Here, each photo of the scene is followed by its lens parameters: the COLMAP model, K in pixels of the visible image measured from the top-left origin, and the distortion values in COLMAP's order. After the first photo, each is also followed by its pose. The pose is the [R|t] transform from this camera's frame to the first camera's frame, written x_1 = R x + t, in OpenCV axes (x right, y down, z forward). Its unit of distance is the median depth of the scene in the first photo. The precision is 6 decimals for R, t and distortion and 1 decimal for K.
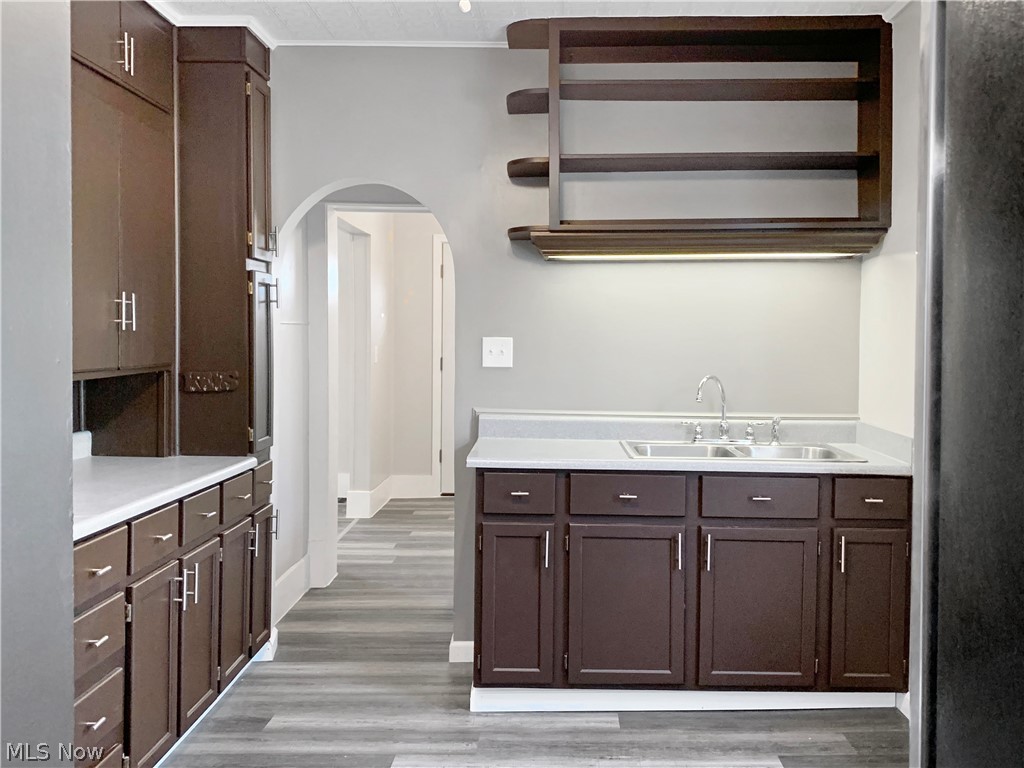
lens RADIAL K [[974.6, 0, 540.6], [0, 974.6, 352.6], [0, 0, 1]] dist [0.116977, -0.299171]
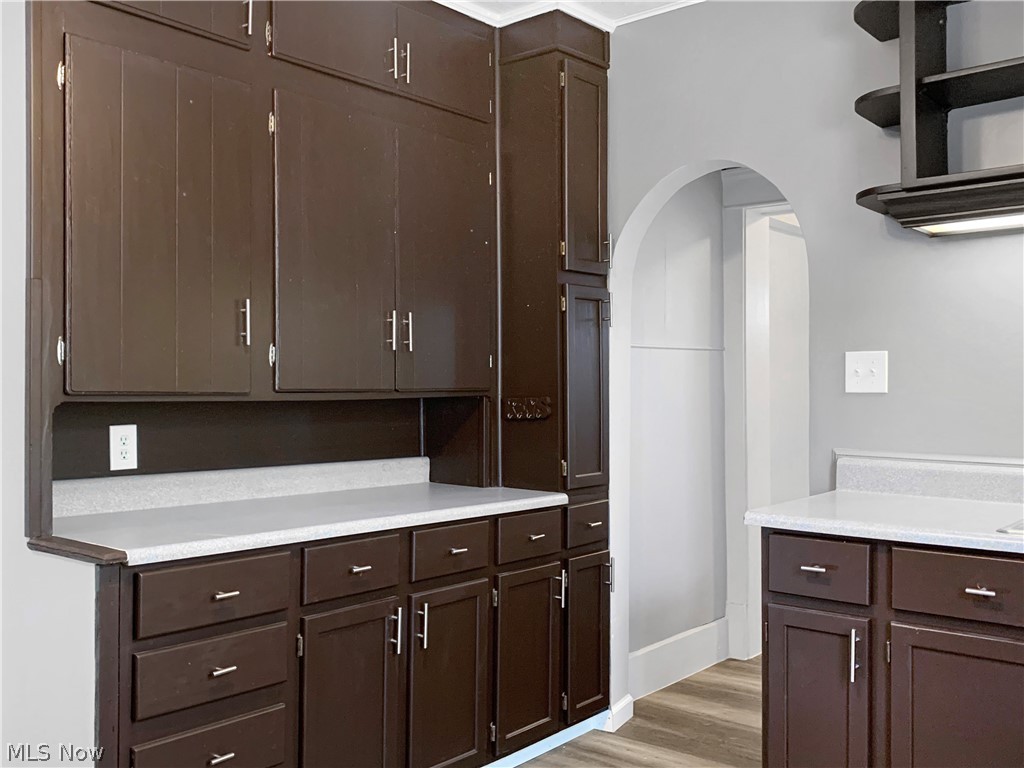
lens RADIAL K [[983.6, 0, 512.0], [0, 983.6, 384.0], [0, 0, 1]] dist [0.161267, -0.436102]
pose [[0.768193, -0.010108, -0.640139, 0.241652], [-0.001925, 0.999834, -0.018098, 0.023575], [0.640216, 0.015135, 0.768046, 0.284961]]
